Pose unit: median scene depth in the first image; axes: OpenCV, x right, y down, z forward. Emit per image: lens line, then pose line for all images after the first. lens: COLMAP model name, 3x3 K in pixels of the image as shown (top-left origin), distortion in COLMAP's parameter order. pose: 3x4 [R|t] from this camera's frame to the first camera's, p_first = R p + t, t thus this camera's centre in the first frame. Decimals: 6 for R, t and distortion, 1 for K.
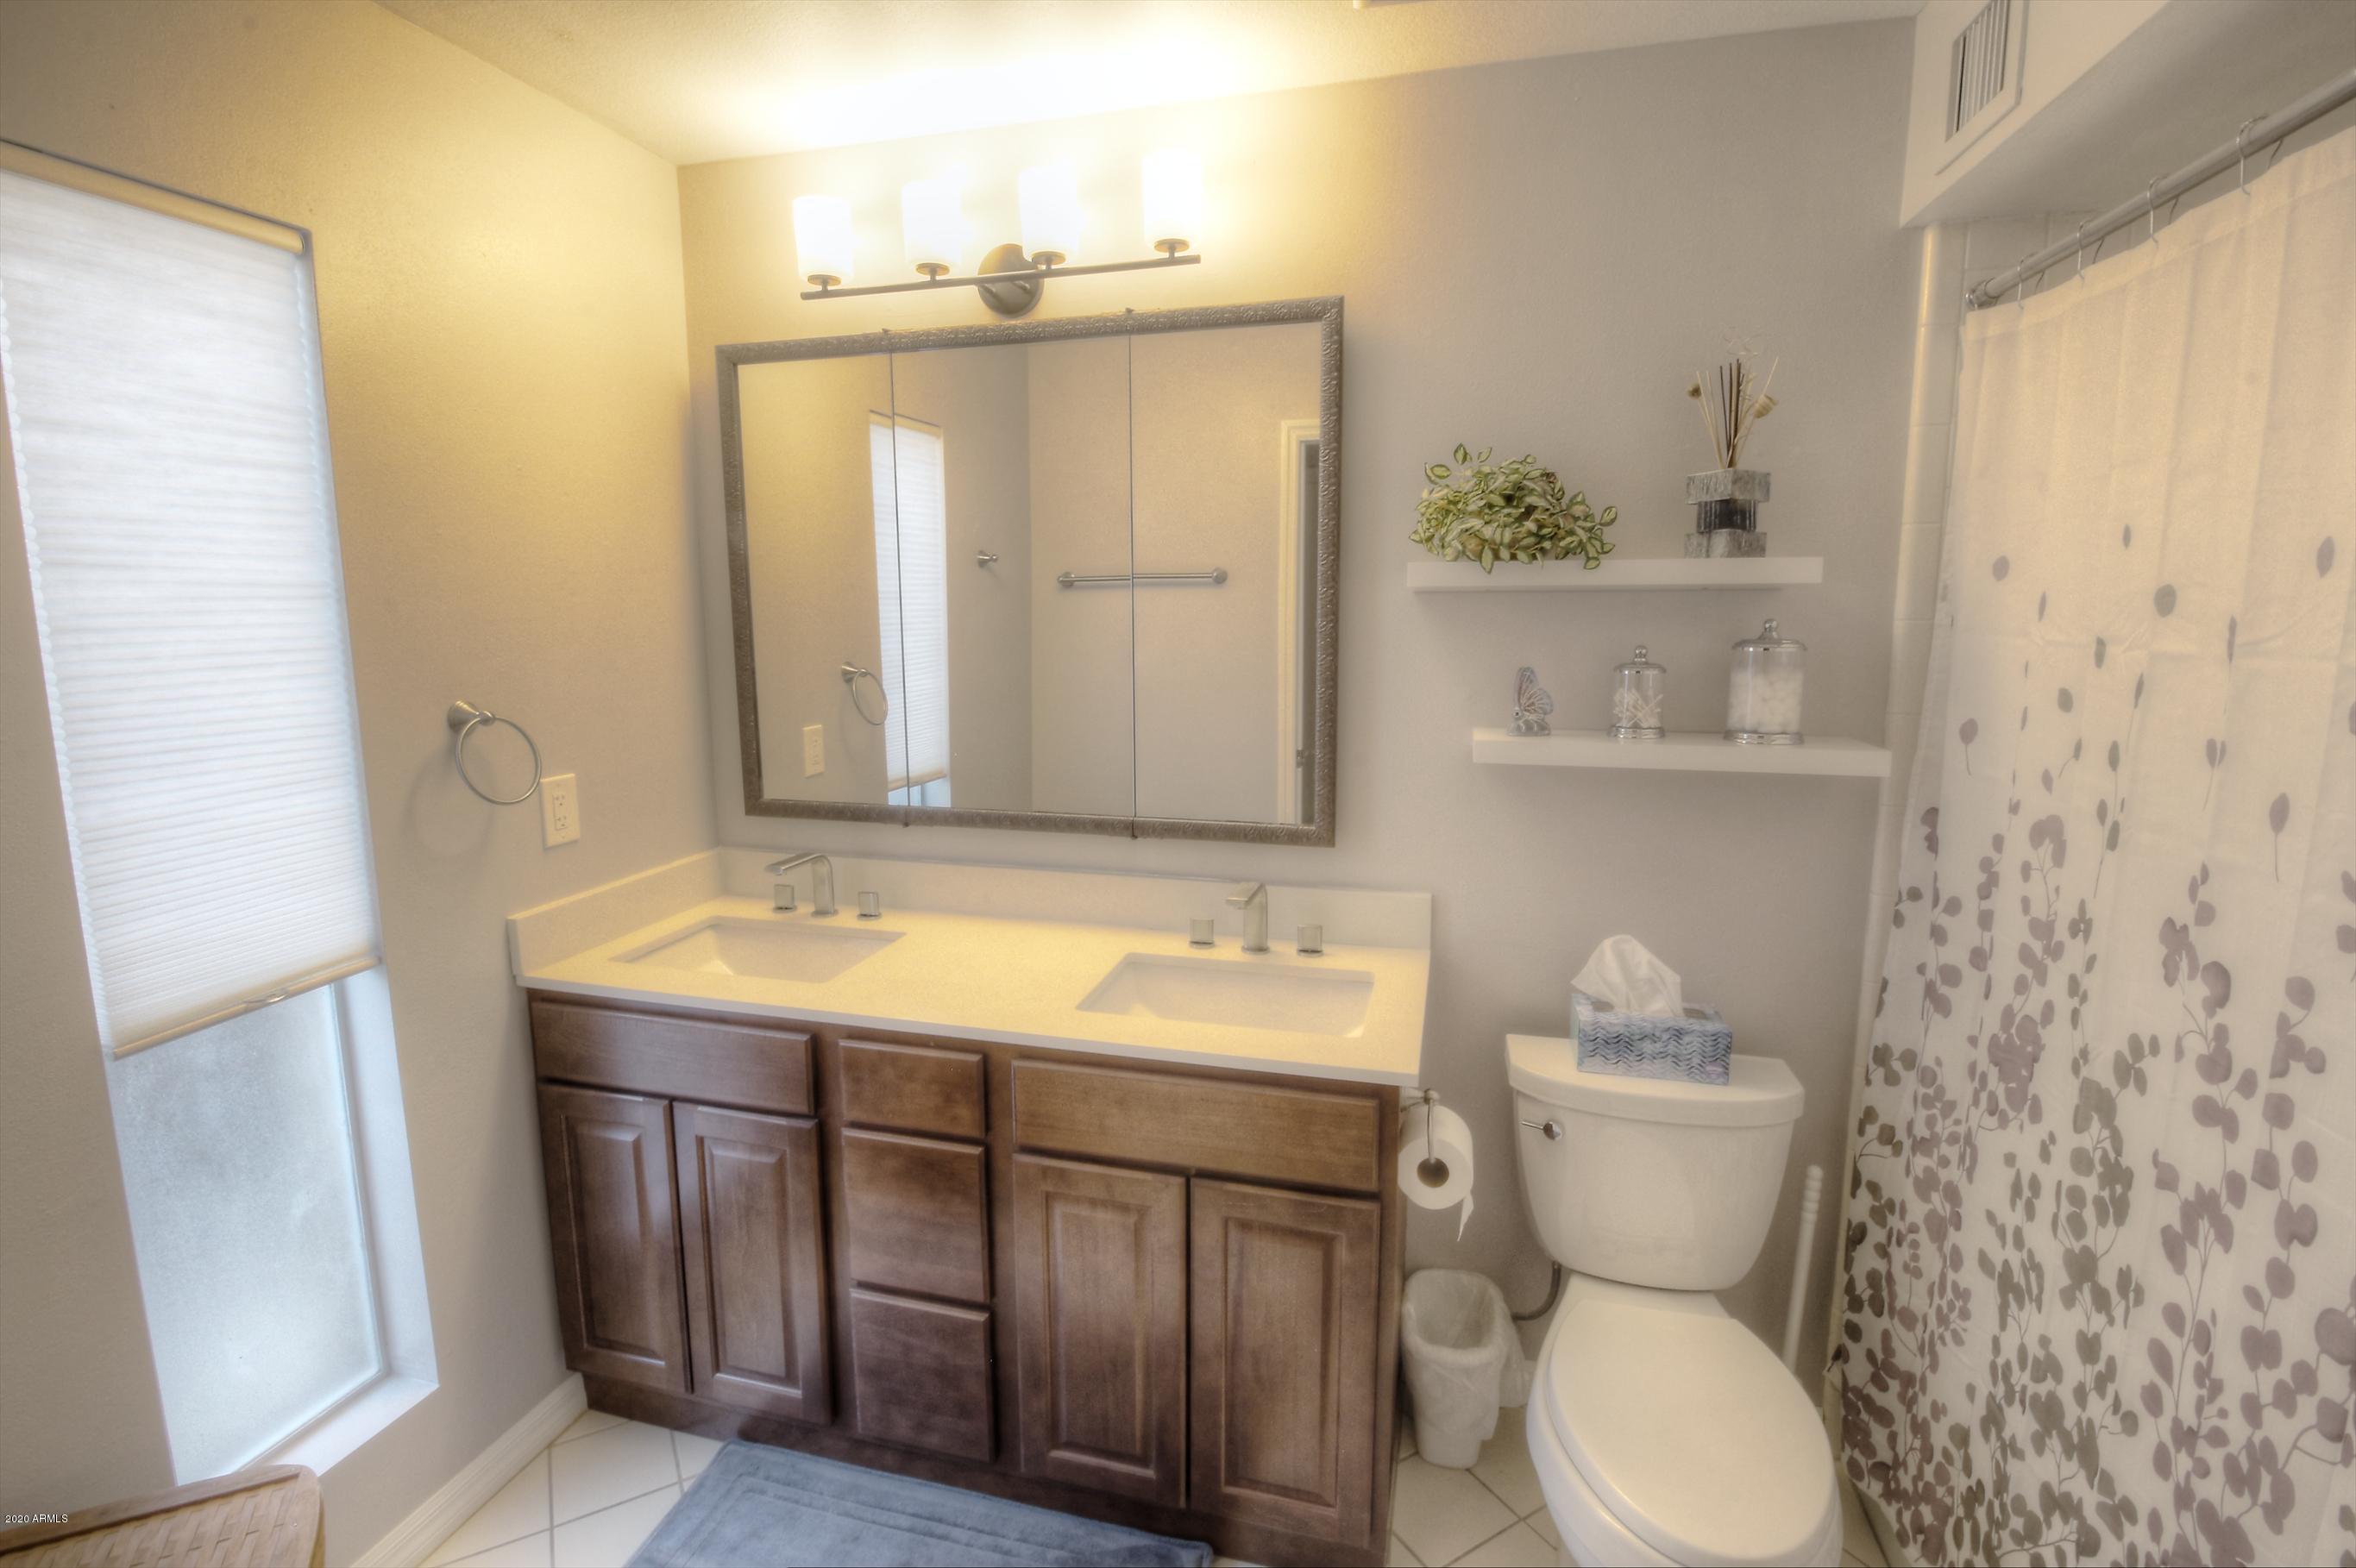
lens RADIAL K [[1092.1, 0, 1178.2], [0, 1092.1, 762.0], [0, 0, 1]] dist [-0.010094, -0.007420]
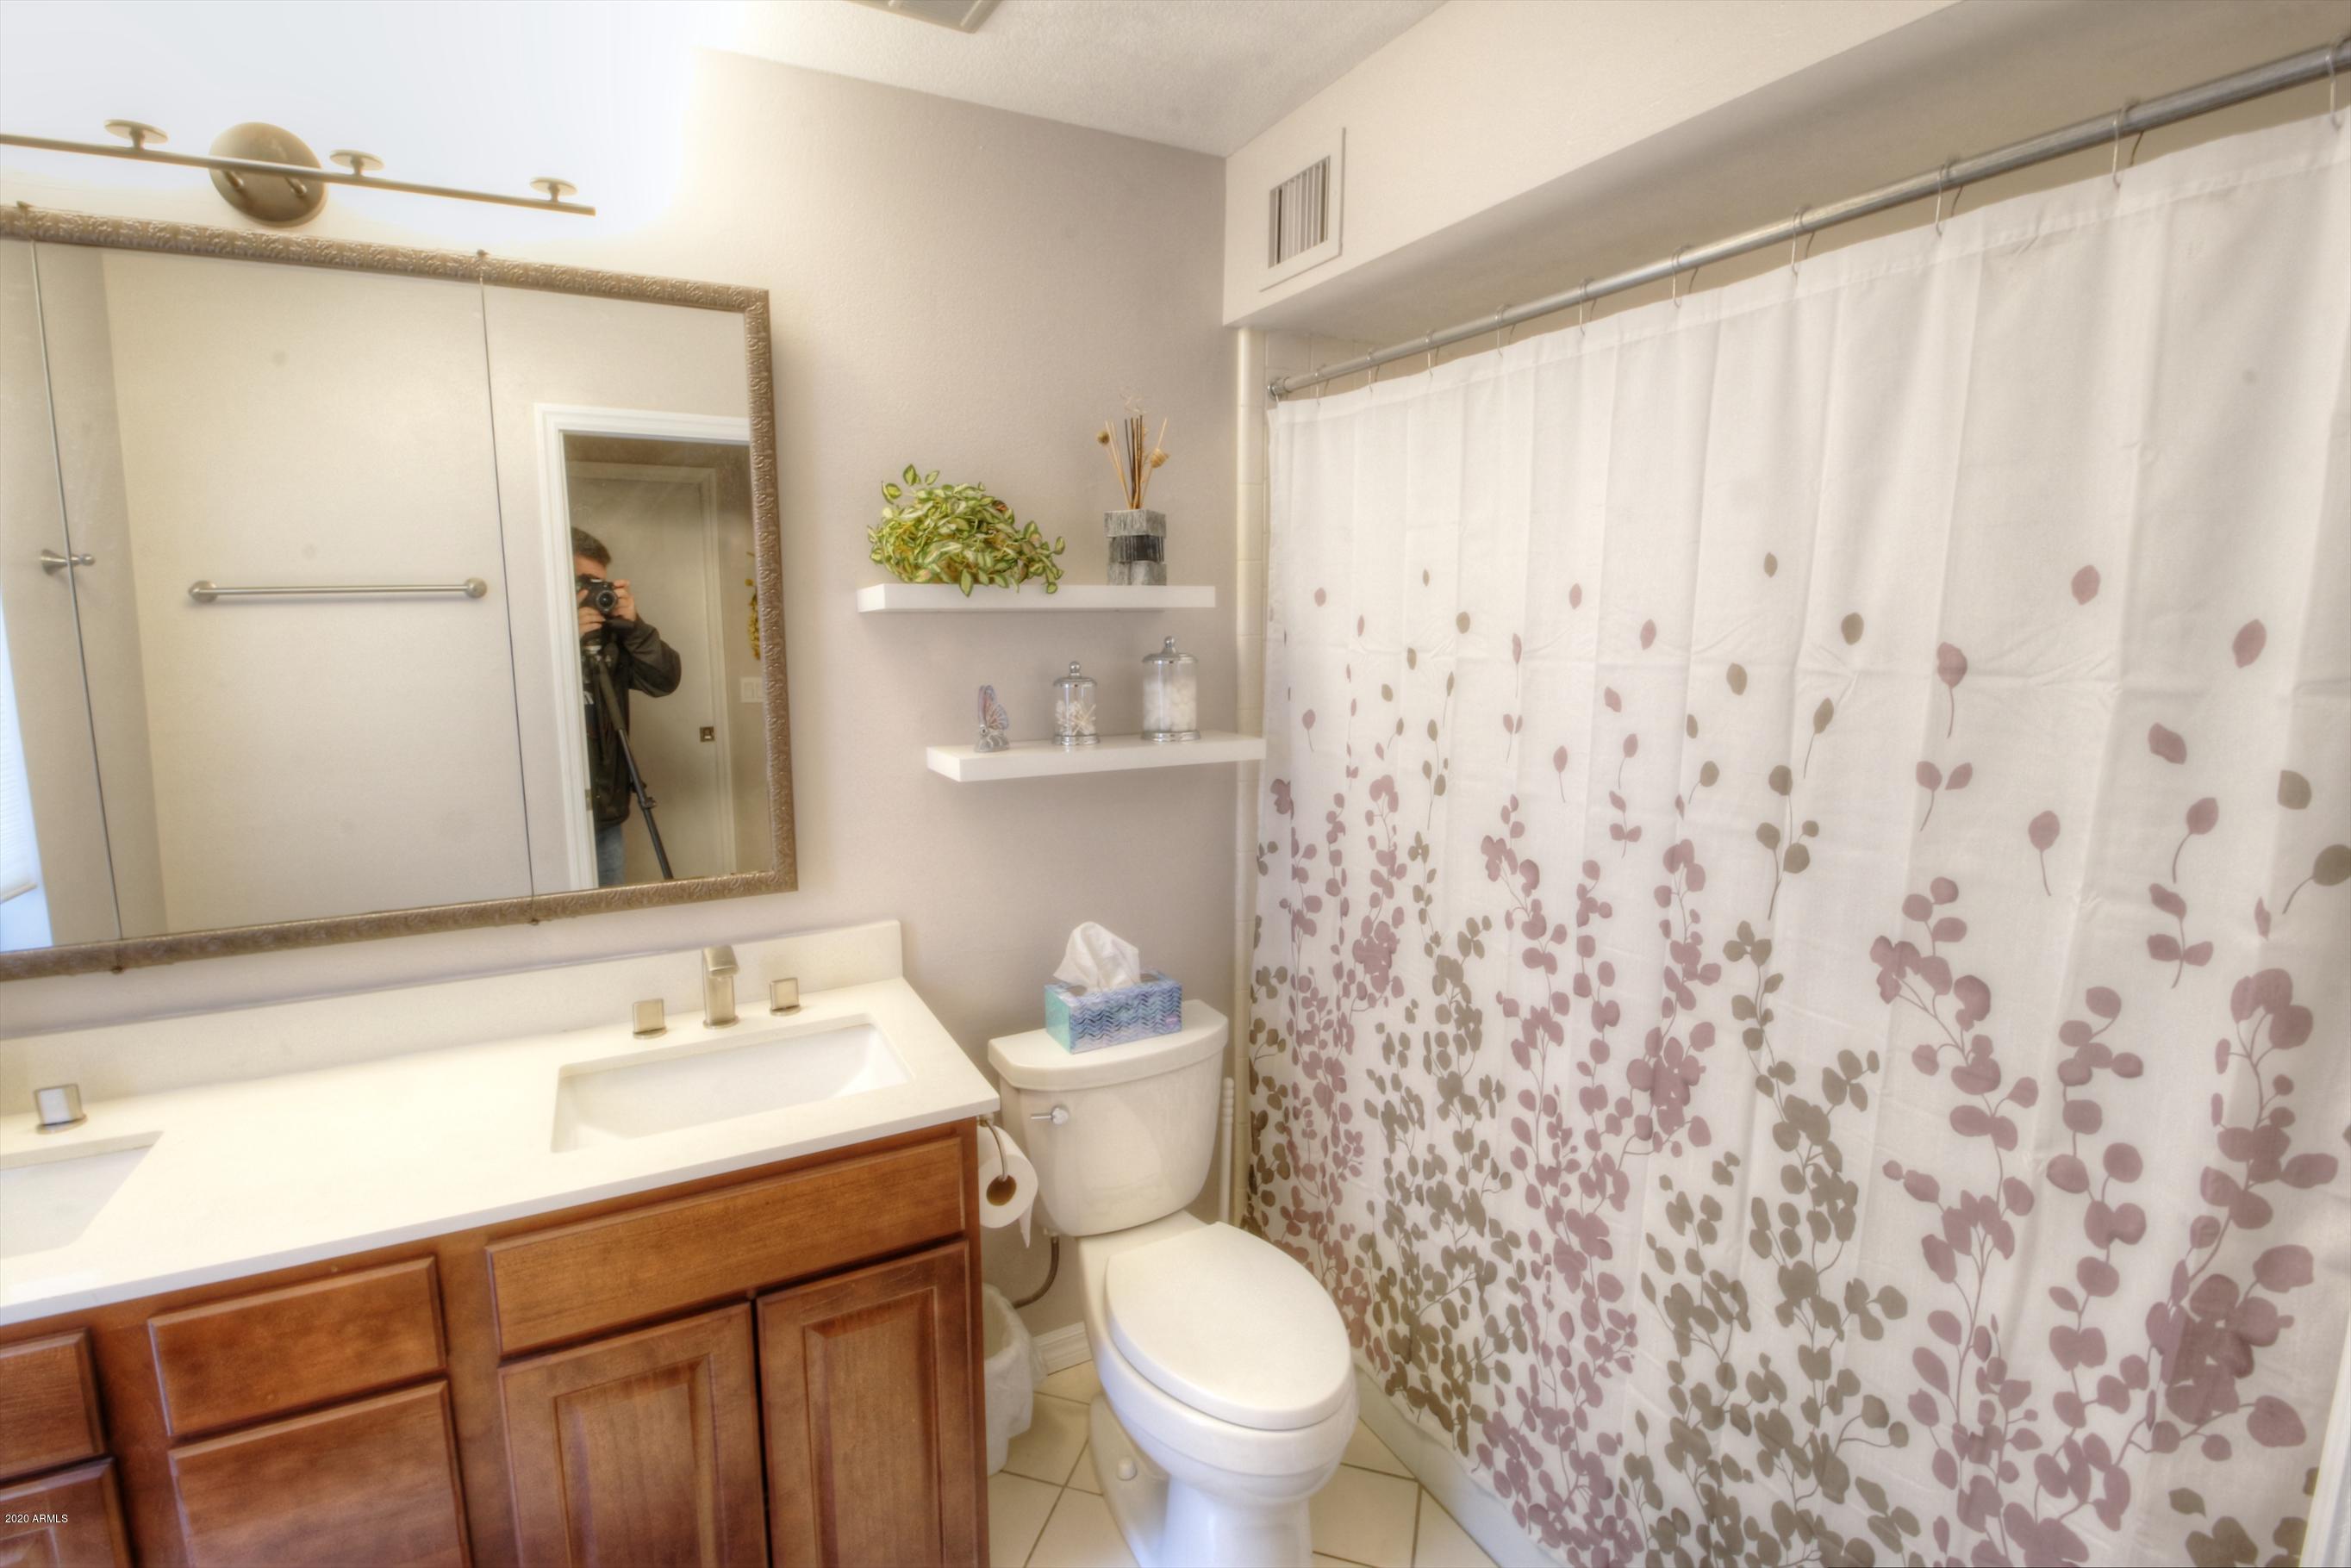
lens RADIAL K [[1077.0, 0, 1179.0], [0, 1077.0, 761.0], [0, 0, 1]] dist [-0.000308, -0.013556]
pose [[0.729919, -0.092419, 0.677257, -0.287219], [0.097836, 0.994741, 0.030299, -0.033024], [-0.676496, 0.044144, 0.735123, 0.140534]]
